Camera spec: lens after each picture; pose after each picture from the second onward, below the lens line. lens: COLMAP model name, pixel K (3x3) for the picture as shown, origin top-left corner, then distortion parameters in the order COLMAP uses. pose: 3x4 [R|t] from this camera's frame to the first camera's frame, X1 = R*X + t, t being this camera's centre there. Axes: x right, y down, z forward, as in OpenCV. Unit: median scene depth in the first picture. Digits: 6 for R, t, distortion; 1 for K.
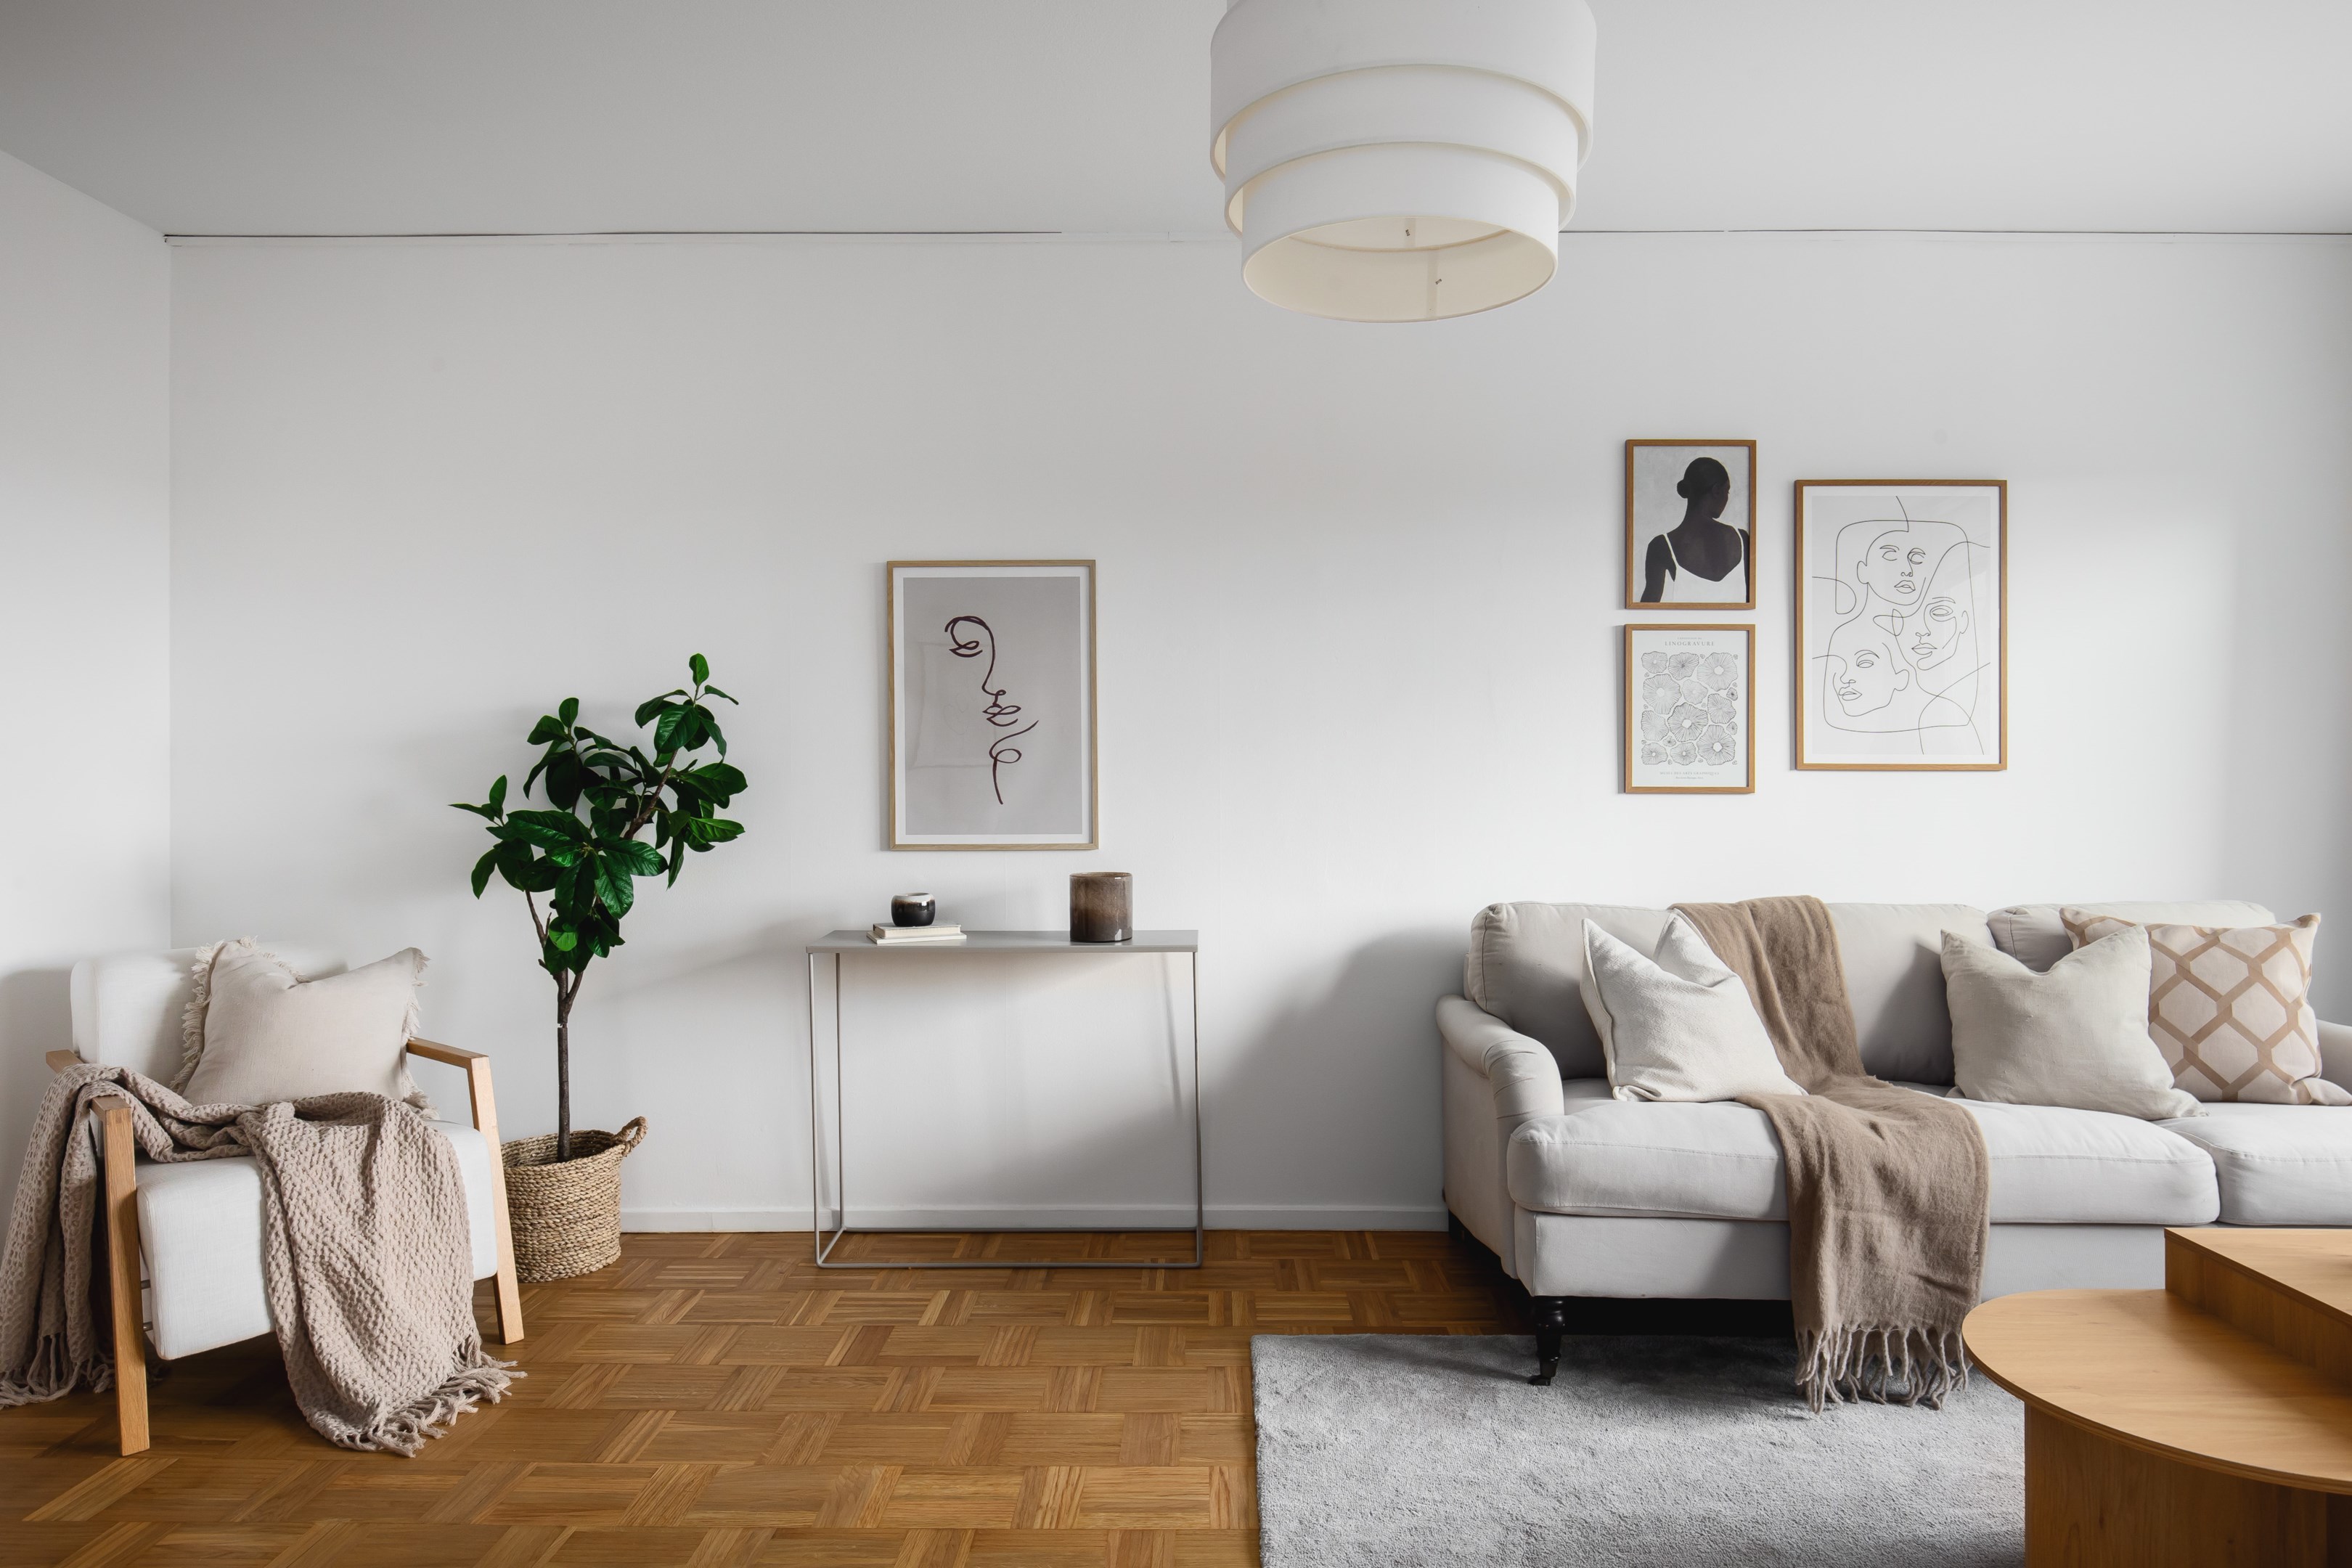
lens RADIAL K [[1465.0, 0, 1176.0], [0, 1465.0, 784.0], [0, 0, 1]] dist [0.063518, -0.000622]
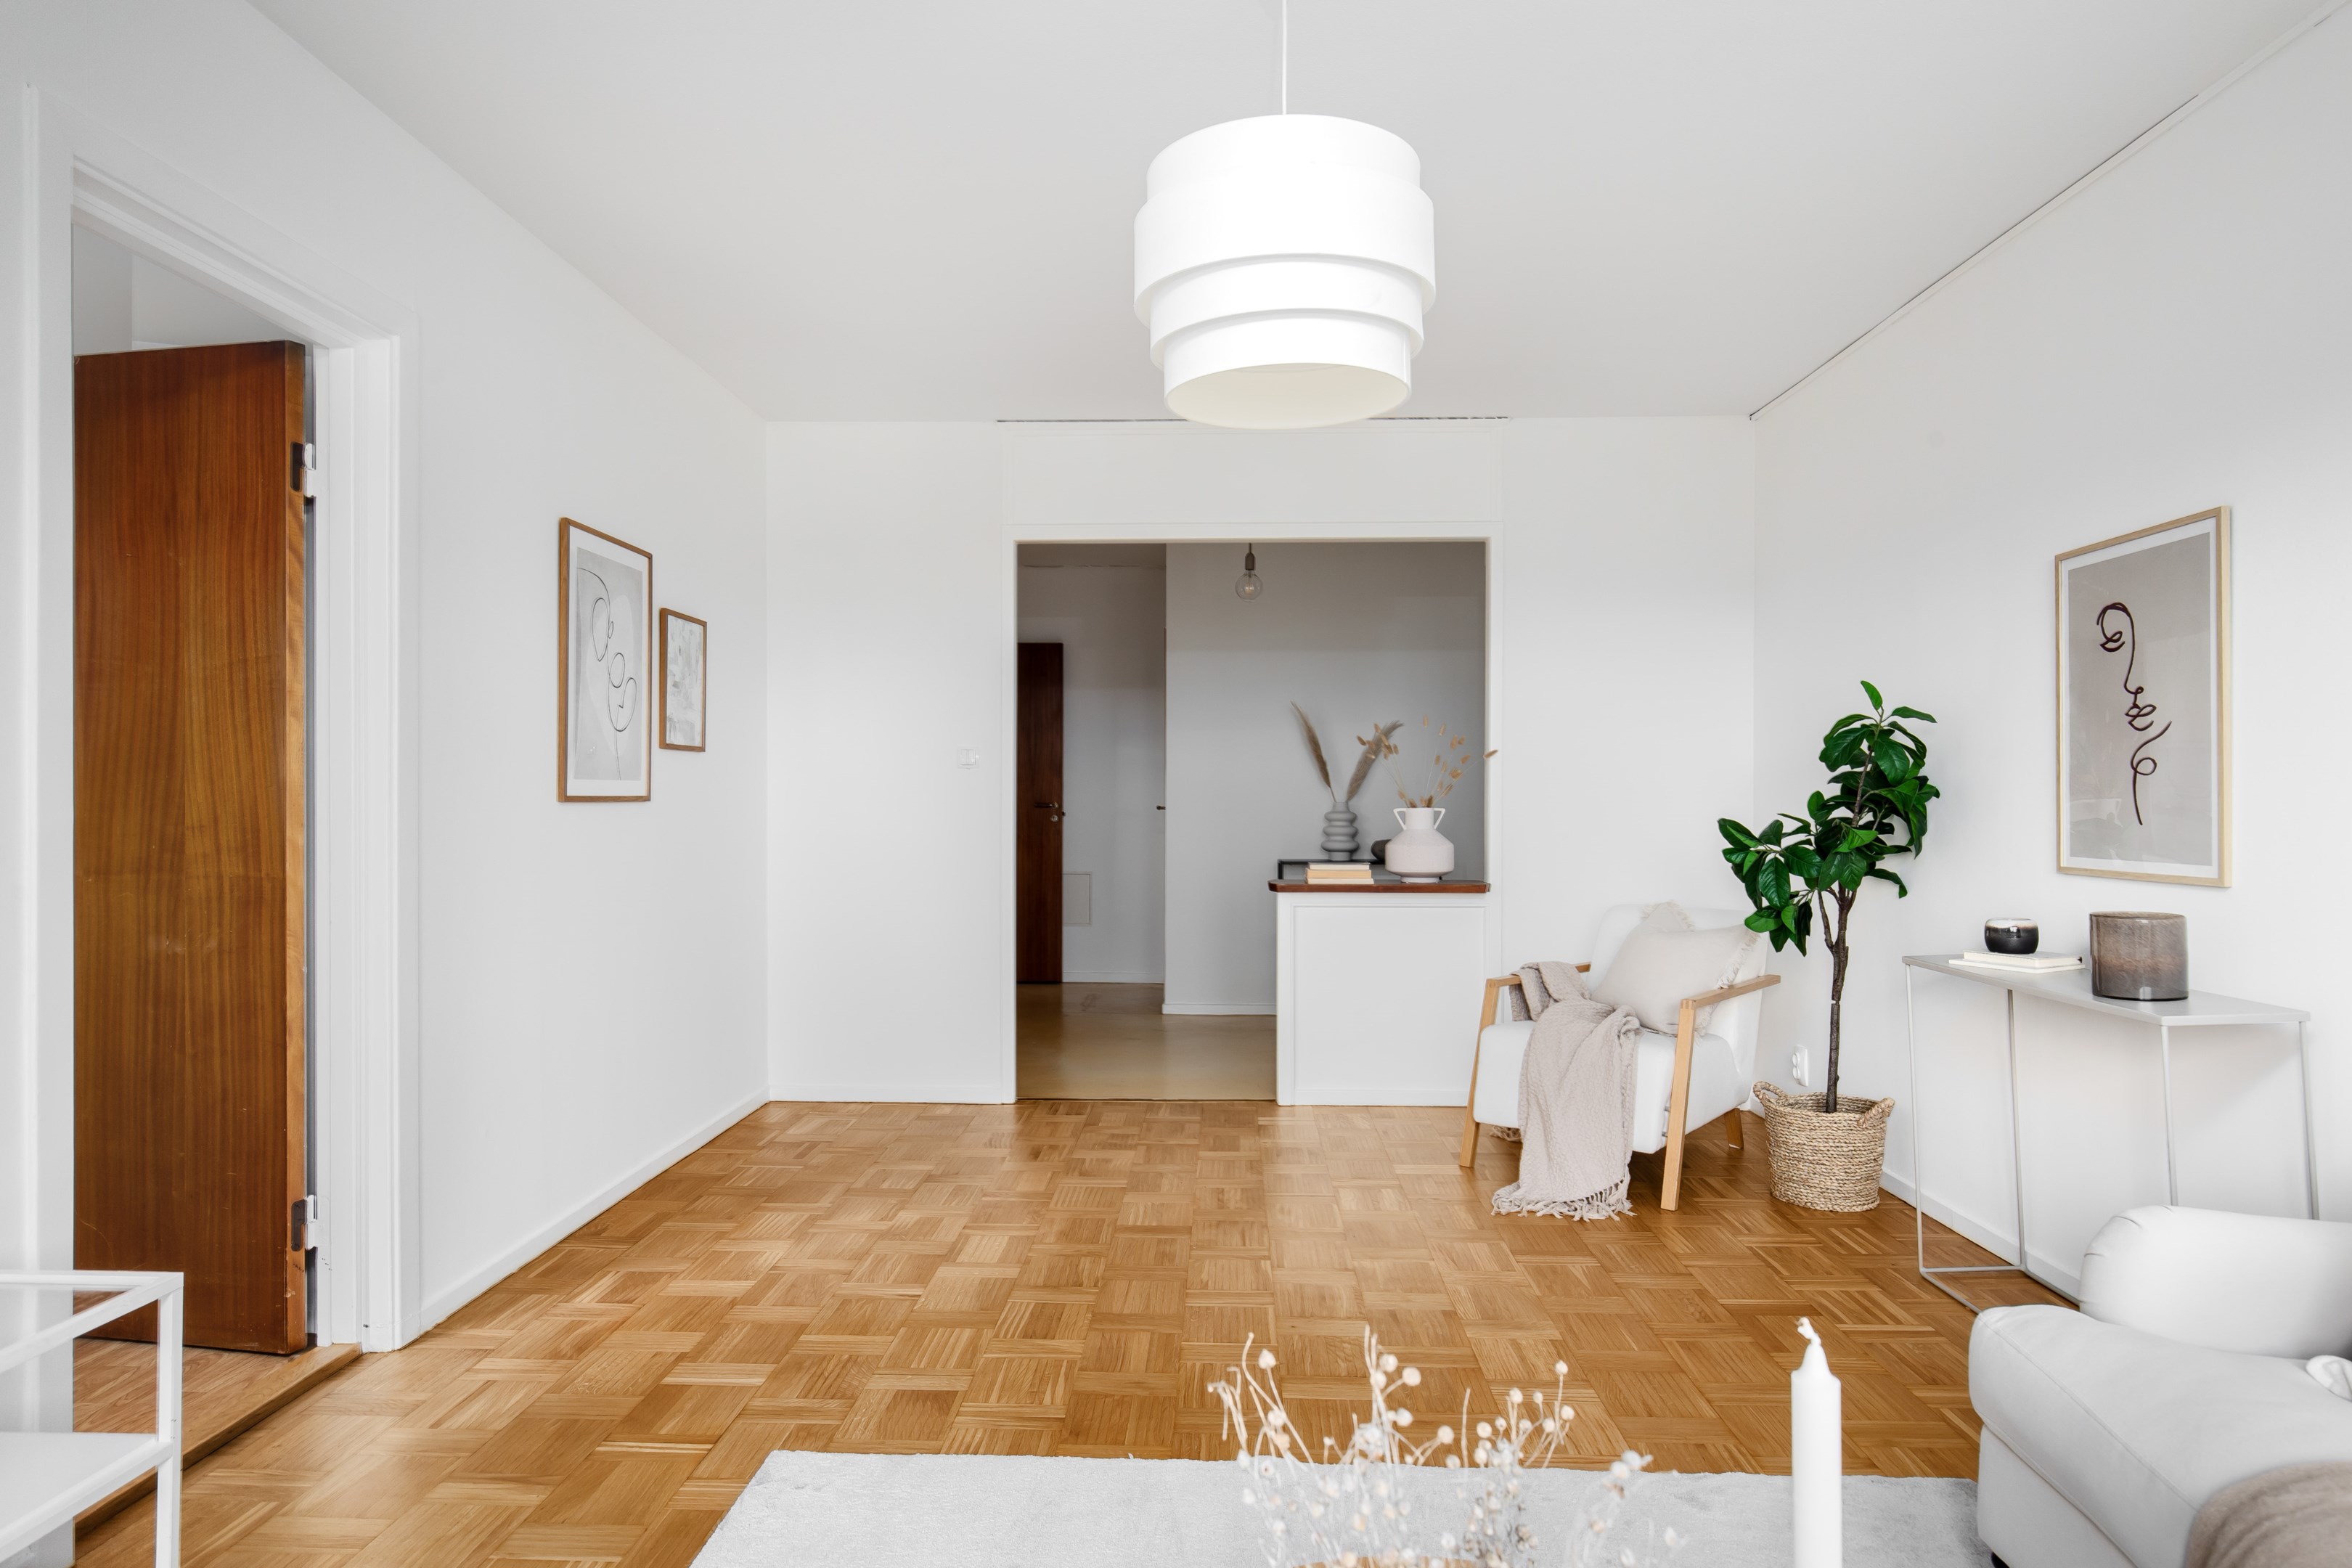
lens RADIAL K [[1428.8, 0, 1176.0], [0, 1428.8, 784.0], [0, 0, 1]] dist [0.000048, 0.000299]
pose [[-0.030642, -0.008783, -0.999492, 0.704684], [-0.003830, 0.999955, -0.008669, -0.000068], [0.999523, 0.003562, -0.030675, 0.480891]]
